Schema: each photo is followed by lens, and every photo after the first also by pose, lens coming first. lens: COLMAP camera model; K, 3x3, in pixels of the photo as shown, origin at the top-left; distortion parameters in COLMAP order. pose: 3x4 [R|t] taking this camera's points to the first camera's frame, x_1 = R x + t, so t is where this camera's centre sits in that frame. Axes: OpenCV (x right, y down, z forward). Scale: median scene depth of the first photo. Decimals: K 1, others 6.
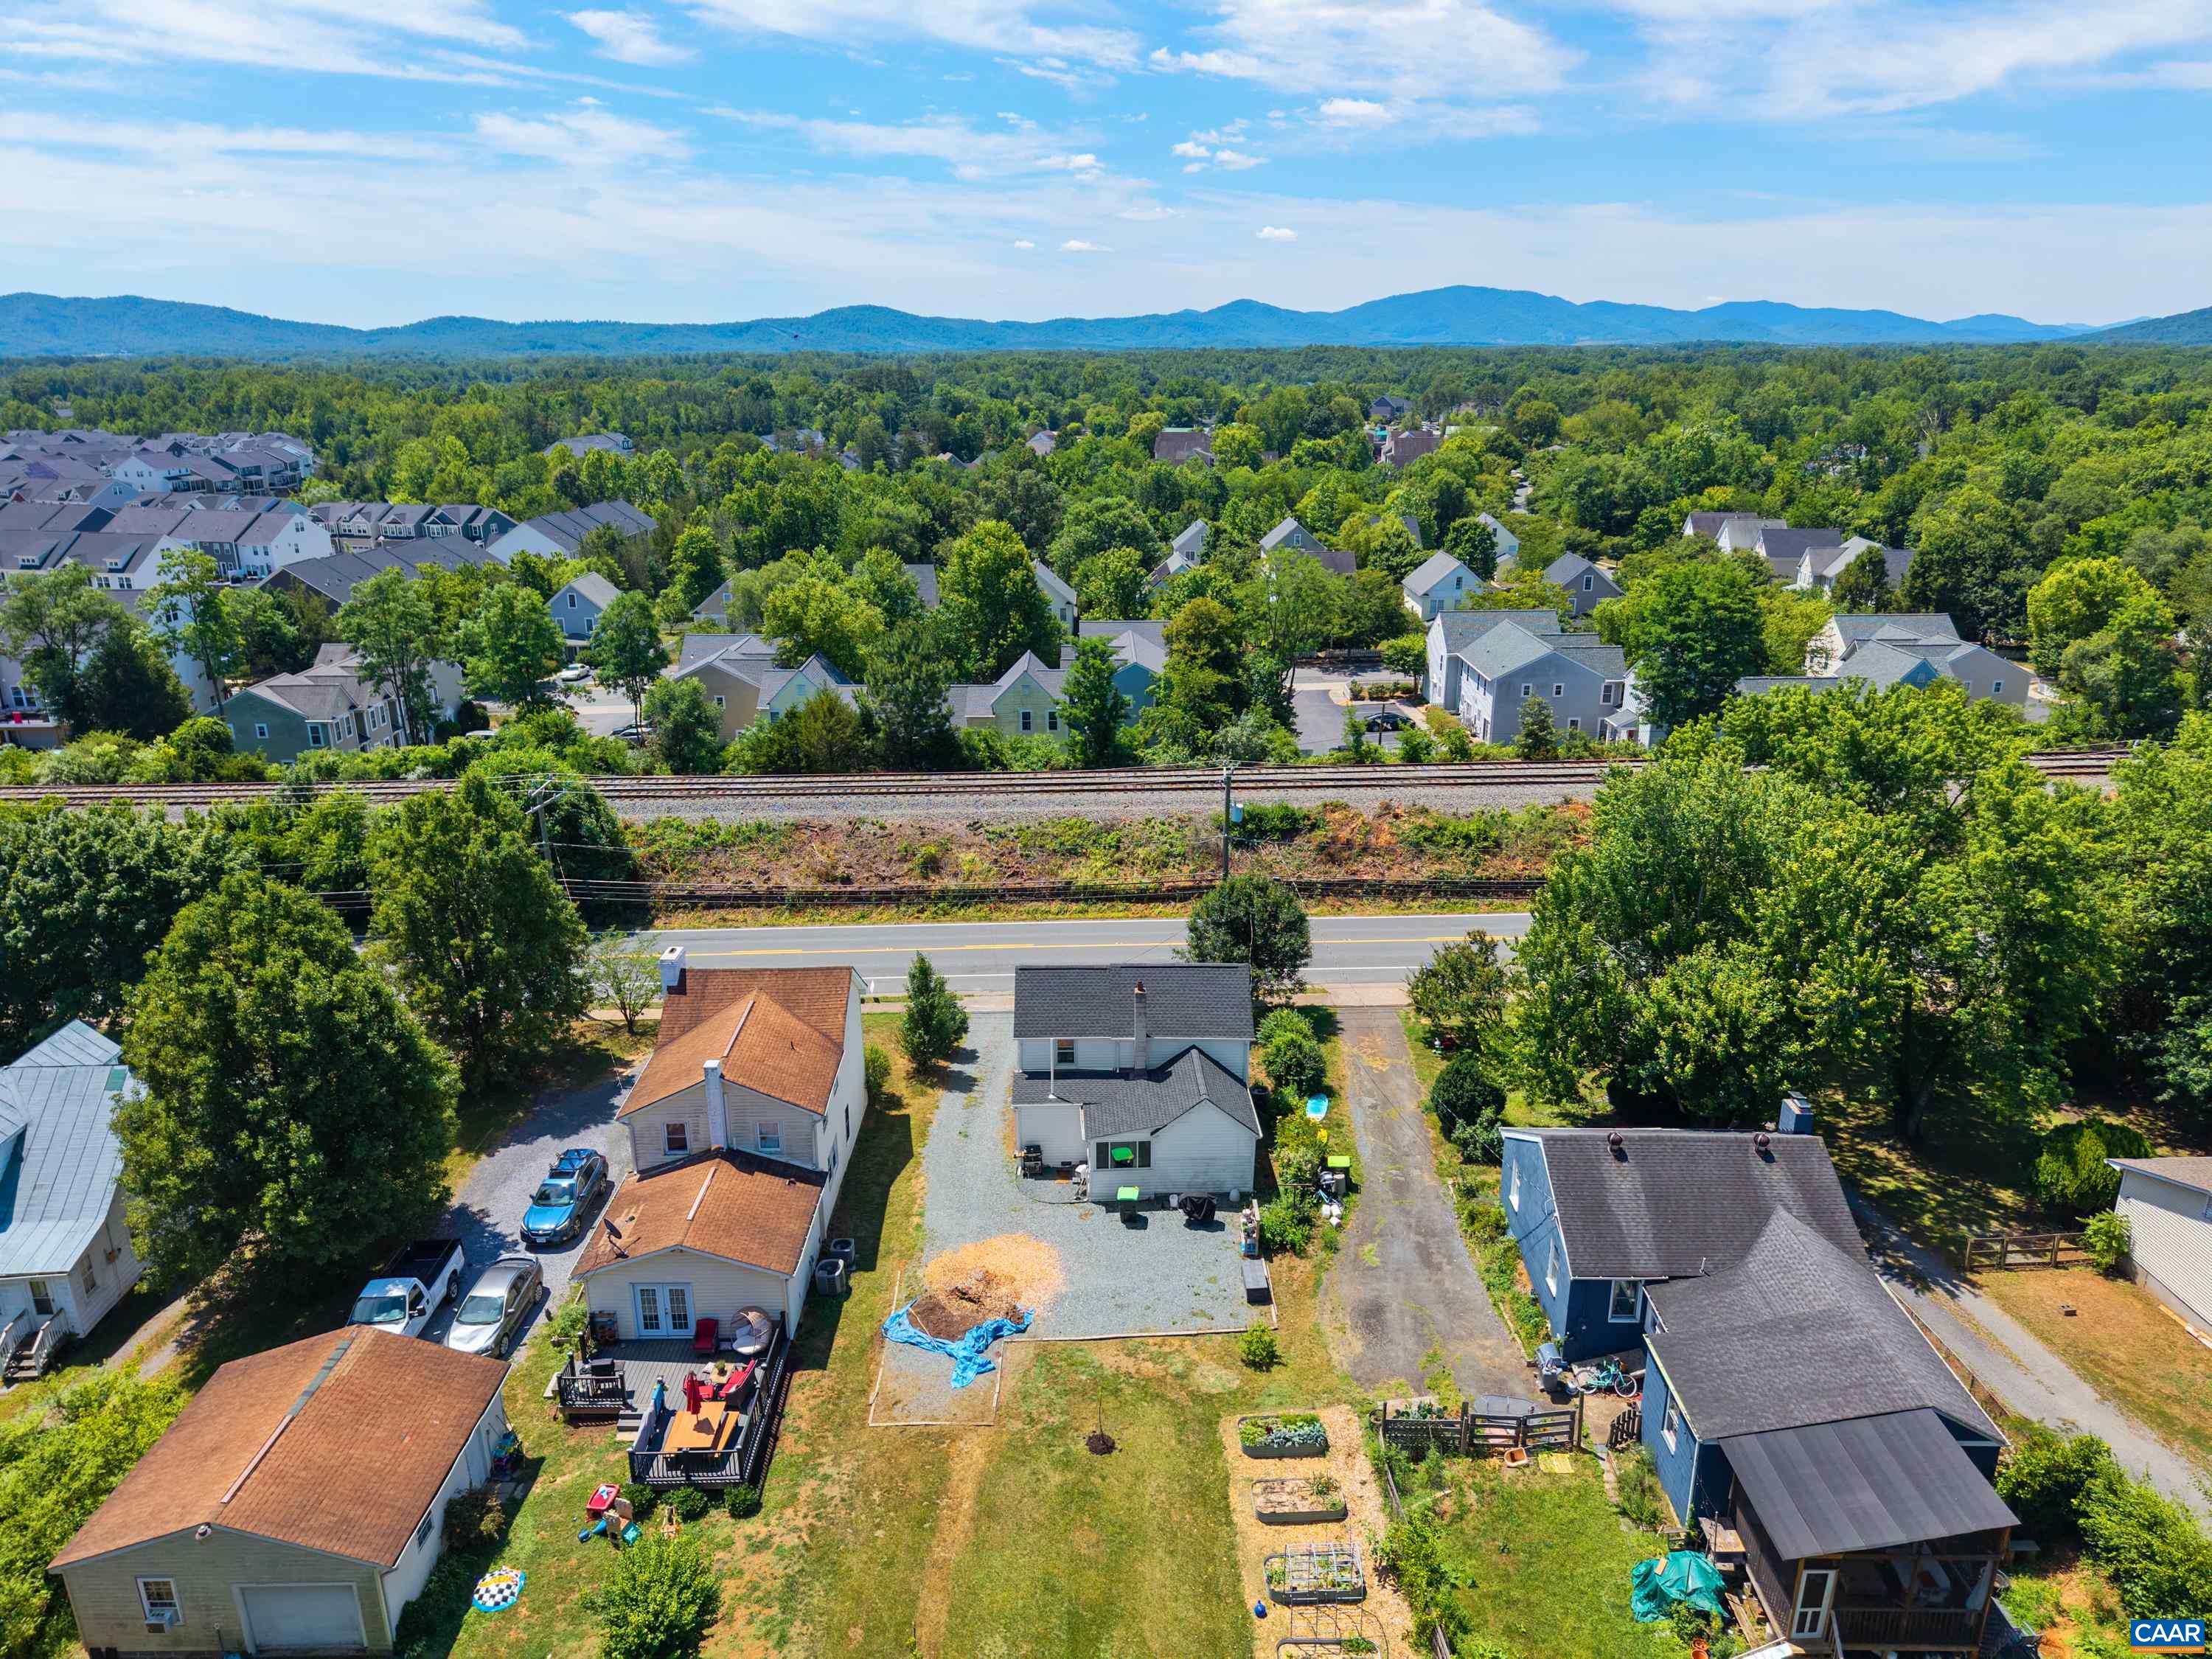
lens RADIAL K [[1475.5, 0, 1104.8], [0, 1475.5, 836.6], [0, 0, 1]] dist [0.038185, -0.037178]
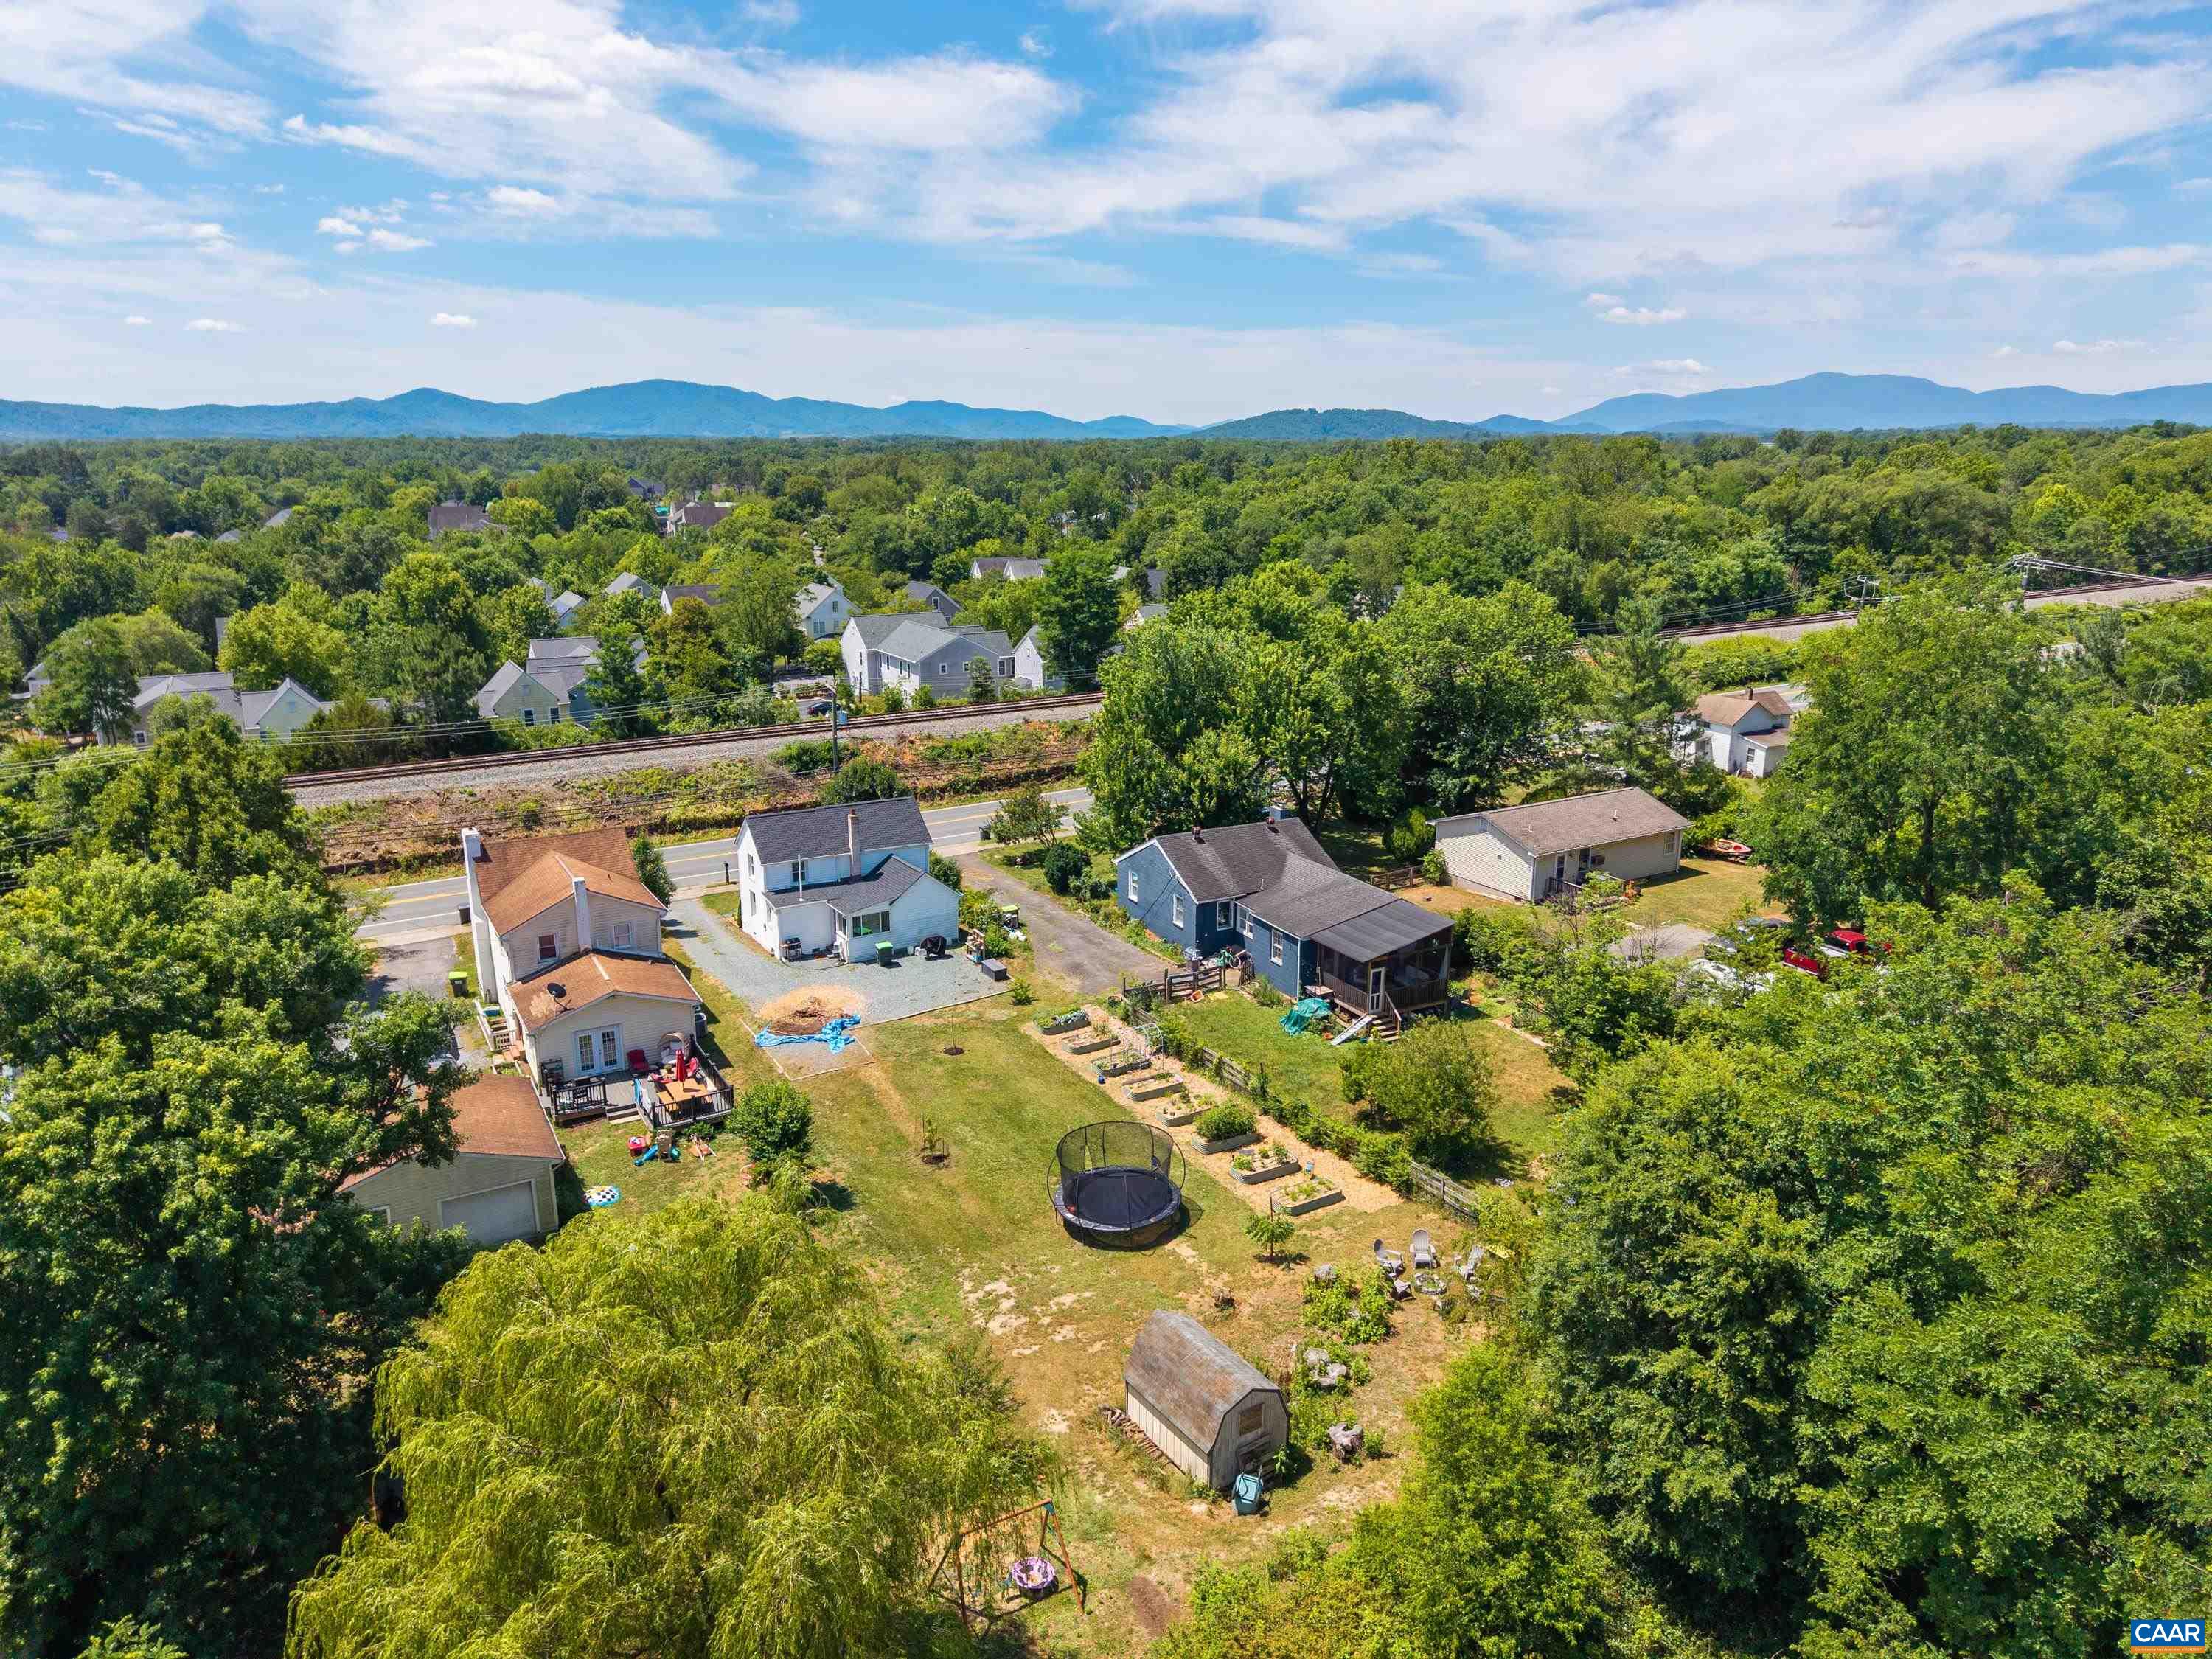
lens RADIAL K [[1490.8, 0, 1106.0], [0, 1490.8, 829.5], [0, 0, 1]] dist [0.043875, -0.045758]
pose [[0.875831, -0.118633, 0.467811, -0.083638], [0.149078, 0.988416, -0.028448, 0.038590], [-0.459017, 0.094656, 0.883371, -0.065190]]
